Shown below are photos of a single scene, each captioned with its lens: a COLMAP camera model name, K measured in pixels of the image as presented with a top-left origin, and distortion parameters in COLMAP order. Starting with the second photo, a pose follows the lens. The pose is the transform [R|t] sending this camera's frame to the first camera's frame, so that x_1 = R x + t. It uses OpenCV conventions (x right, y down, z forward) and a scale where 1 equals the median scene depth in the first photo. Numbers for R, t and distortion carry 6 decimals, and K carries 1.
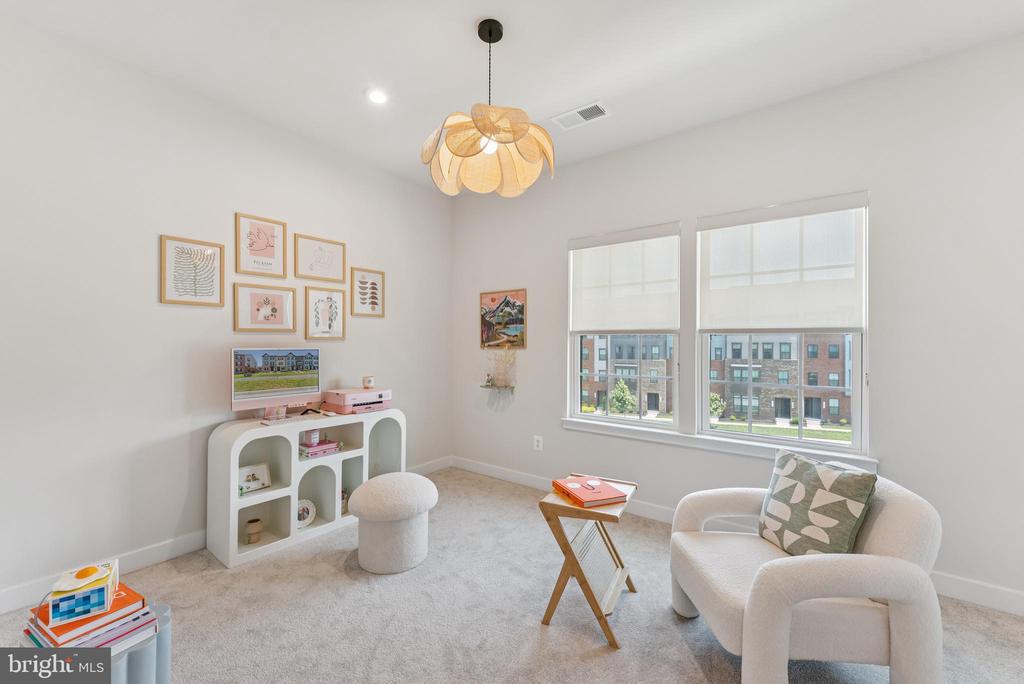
lens RADIAL K [[410.1, 0, 515.1], [0, 410.1, 347.7], [0, 0, 1]] dist [-0.003568, -0.001006]
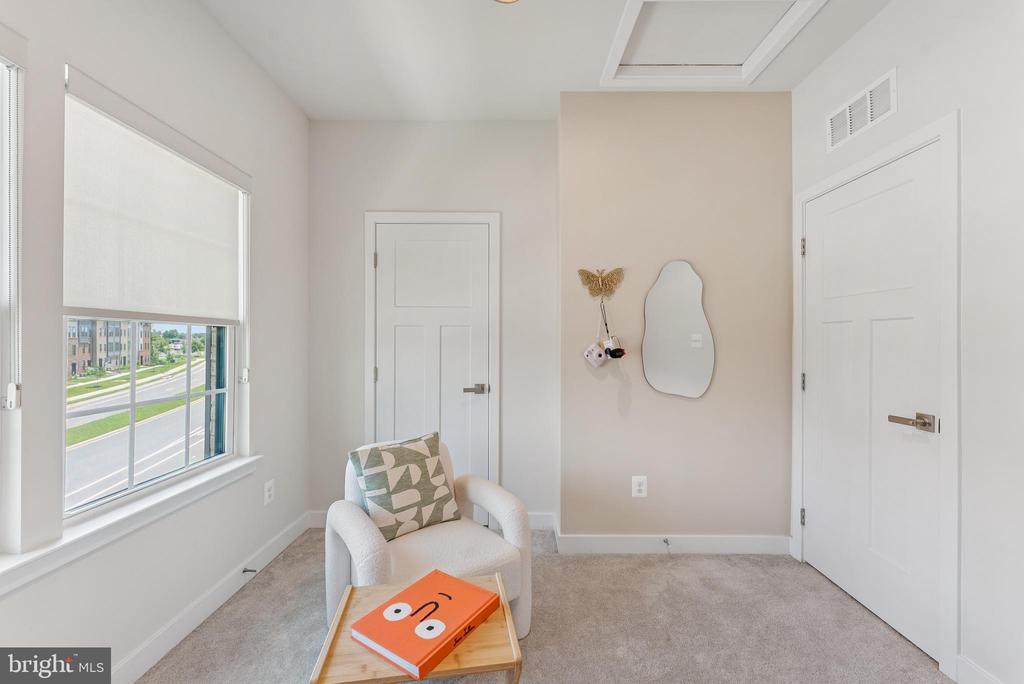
lens RADIAL K [[410.1, 0, 514.4], [0, 410.1, 339.8], [0, 0, 1]] dist [-0.003568, -0.001006]
pose [[-0.612933, 0.004209, 0.790124, -0.357625], [-0.001890, 0.999975, -0.006793, -0.000615], [-0.790133, -0.005657, -0.612910, 1.461149]]
